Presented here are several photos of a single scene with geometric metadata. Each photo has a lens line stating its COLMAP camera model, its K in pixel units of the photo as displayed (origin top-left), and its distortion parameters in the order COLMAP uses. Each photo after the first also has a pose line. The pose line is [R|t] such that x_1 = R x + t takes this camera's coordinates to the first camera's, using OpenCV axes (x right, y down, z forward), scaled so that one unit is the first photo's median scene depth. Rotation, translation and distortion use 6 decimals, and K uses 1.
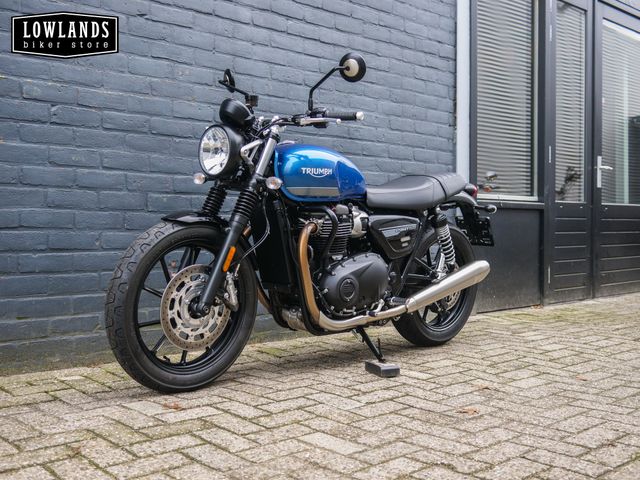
lens RADIAL K [[738.2, 0, 322.0], [0, 738.2, 241.4], [0, 0, 1]] dist [-0.005292, 0.000000]
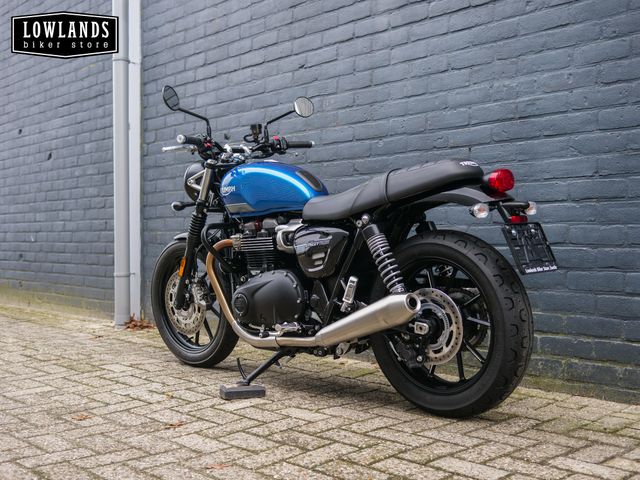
lens RADIAL K [[738.2, 0, 314.5], [0, 738.2, 239.6], [0, 0, 1]] dist [-0.005292, 0.000000]
pose [[0.010045, -0.004137, -0.999941, 0.964063], [-0.016694, 0.999851, -0.004304, -0.018299], [0.999810, 0.016737, 0.009974, 1.012683]]
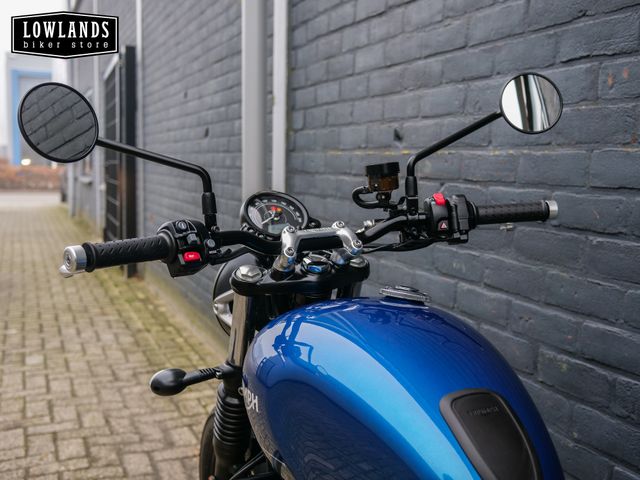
lens RADIAL K [[738.2, 0, 314.0], [0, 738.2, 241.7], [0, 0, 1]] dist [-0.005292, 0.000000]
pose [[-0.367817, 0.090617, -0.925472, 0.274990], [-0.032844, 0.993354, 0.110317, -0.185775], [0.929318, 0.070973, -0.362397, 1.043354]]
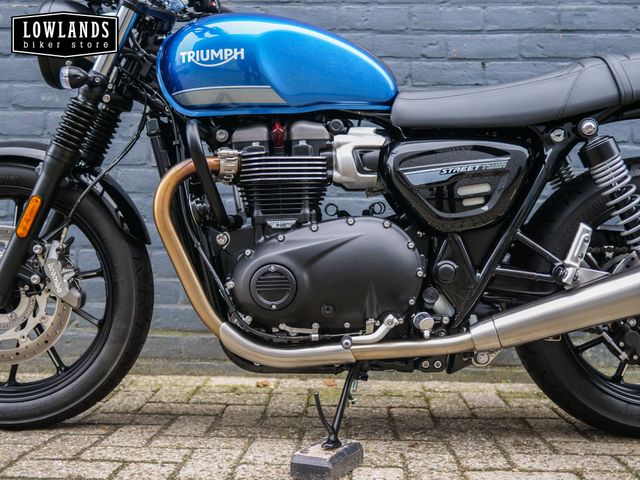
lens RADIAL K [[738.2, 0, 319.1], [0, 738.2, 239.5], [0, 0, 1]] dist [-0.005292, 0.000000]
pose [[0.706861, 0.000553, -0.707352, 0.380252], [-0.023762, 0.999454, -0.022964, 0.041707], [0.706953, 0.033040, 0.706488, 0.622742]]
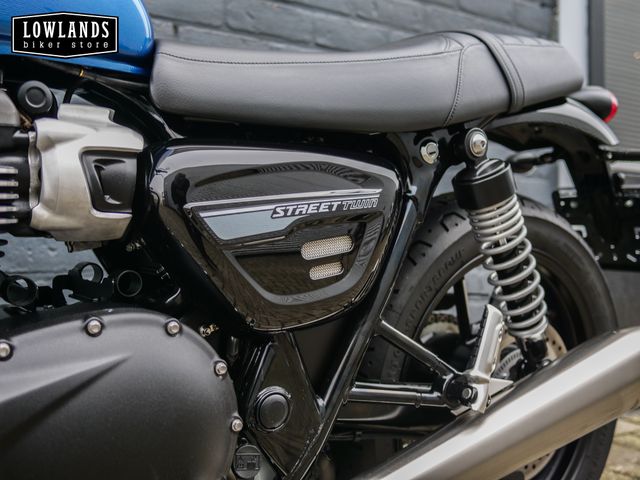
lens RADIAL K [[738.2, 0, 316.0], [0, 738.2, 239.0], [0, 0, 1]] dist [-0.005292, 0.000000]
pose [[0.989178, -0.002667, -0.146696, 0.148478], [-0.001314, 0.999634, -0.027034, 0.000226], [0.146715, 0.026935, 0.988812, 0.782049]]
